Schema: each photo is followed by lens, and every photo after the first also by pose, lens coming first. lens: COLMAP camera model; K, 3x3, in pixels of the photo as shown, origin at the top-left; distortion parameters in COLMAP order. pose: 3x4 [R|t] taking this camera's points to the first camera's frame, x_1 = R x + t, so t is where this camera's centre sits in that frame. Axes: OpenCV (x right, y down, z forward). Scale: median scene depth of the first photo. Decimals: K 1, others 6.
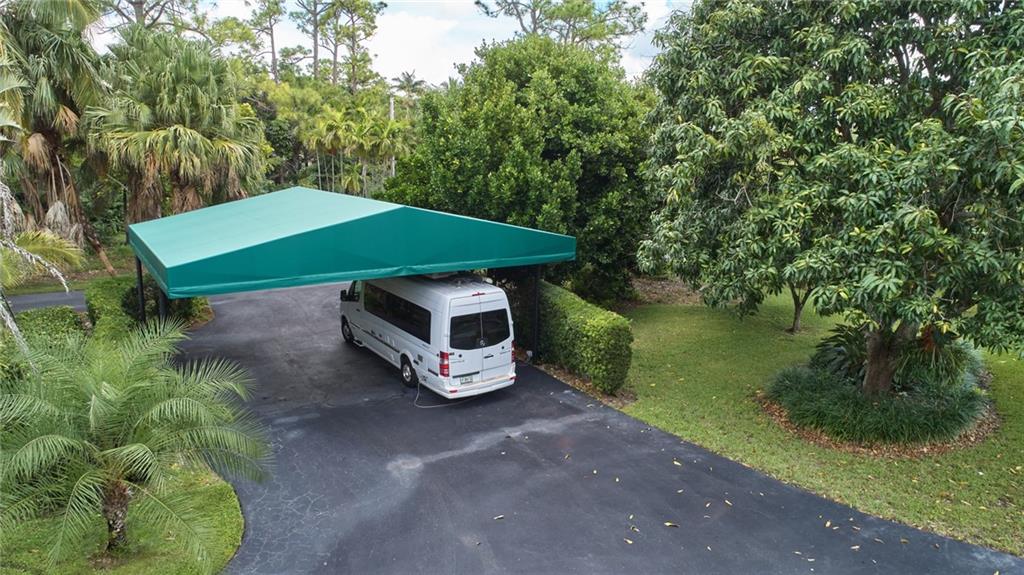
lens RADIAL K [[681.0, 0, 509.8], [0, 681.0, 287.0], [0, 0, 1]] dist [-0.021022, 0.008351]
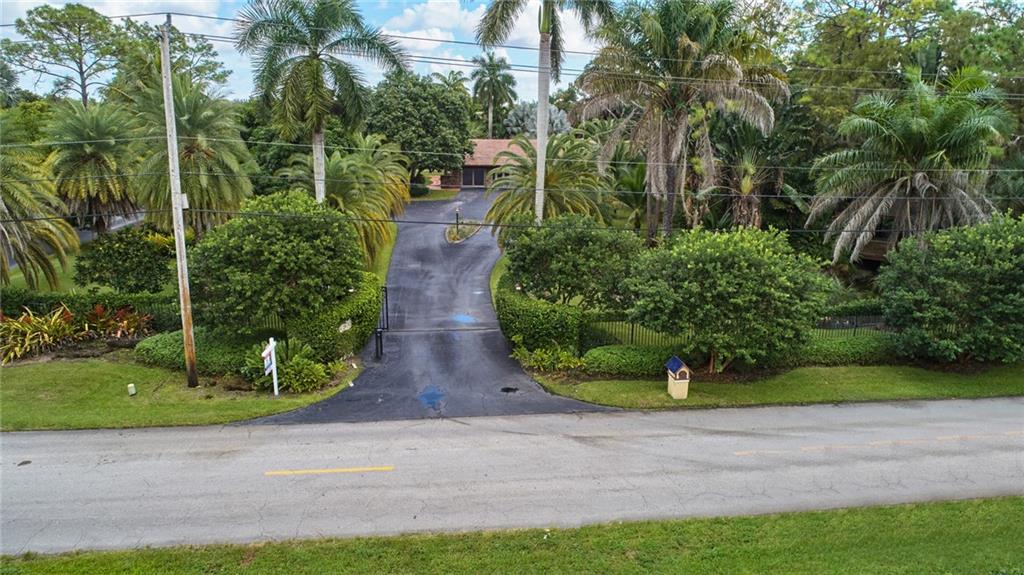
lens RADIAL K [[681.0, 0, 509.8], [0, 681.0, 287.0], [0, 0, 1]] dist [-0.021022, 0.008351]
pose [[0.472837, -0.231653, 0.850154, -4.061415], [0.173845, 0.970385, 0.167725, 0.171461], [-0.863830, 0.068489, 0.499106, -2.311623]]
